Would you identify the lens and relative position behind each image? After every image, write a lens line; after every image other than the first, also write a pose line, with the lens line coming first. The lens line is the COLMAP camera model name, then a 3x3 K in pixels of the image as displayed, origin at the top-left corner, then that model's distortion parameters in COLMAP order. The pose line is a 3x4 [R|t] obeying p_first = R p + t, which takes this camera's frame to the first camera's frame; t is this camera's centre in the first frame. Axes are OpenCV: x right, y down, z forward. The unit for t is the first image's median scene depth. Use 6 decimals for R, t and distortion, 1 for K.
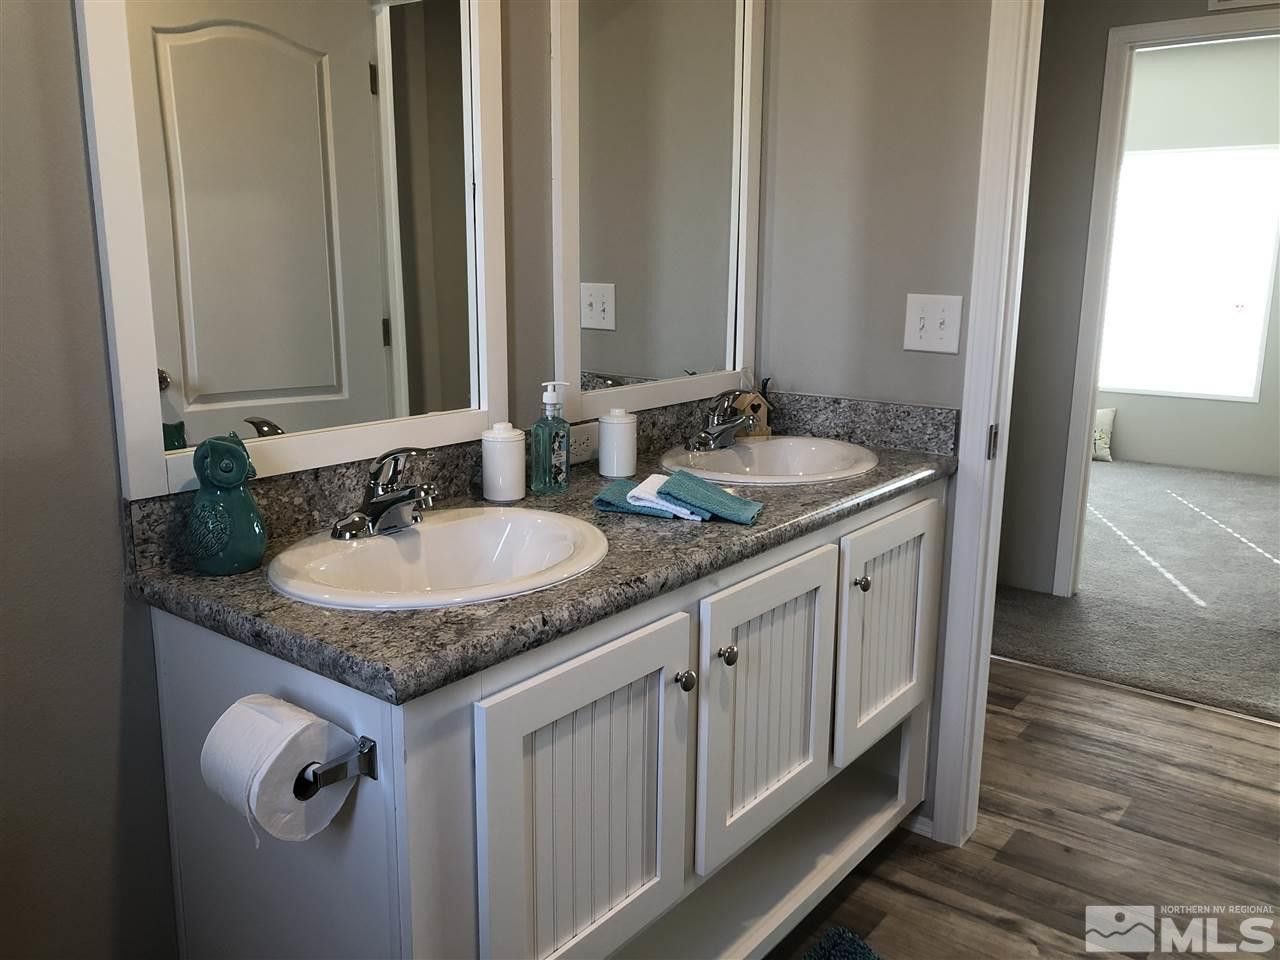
lens RADIAL K [[1046.6, 0, 649.1], [0, 1046.6, 482.8], [0, 0, 1]] dist [0.021226, -0.017128]
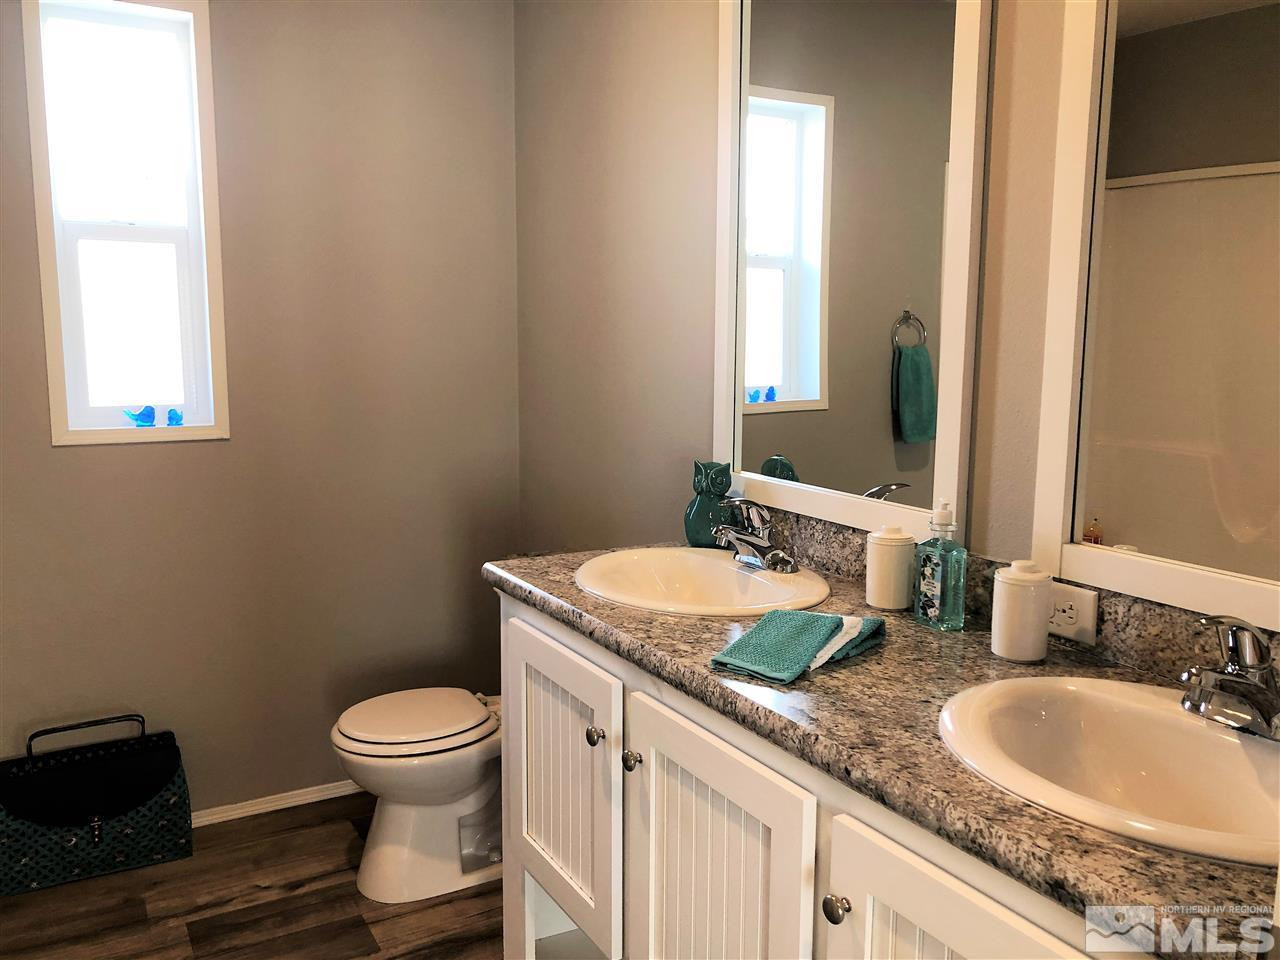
lens RADIAL K [[1046.6, 0, 649.1], [0, 1046.6, 482.8], [0, 0, 1]] dist [0.021226, -0.017128]
pose [[-0.380126, 0.116407, -0.917580, 0.882022], [-0.214826, 0.953808, 0.209999, -0.268738], [0.899641, 0.276946, -0.337560, 1.226178]]
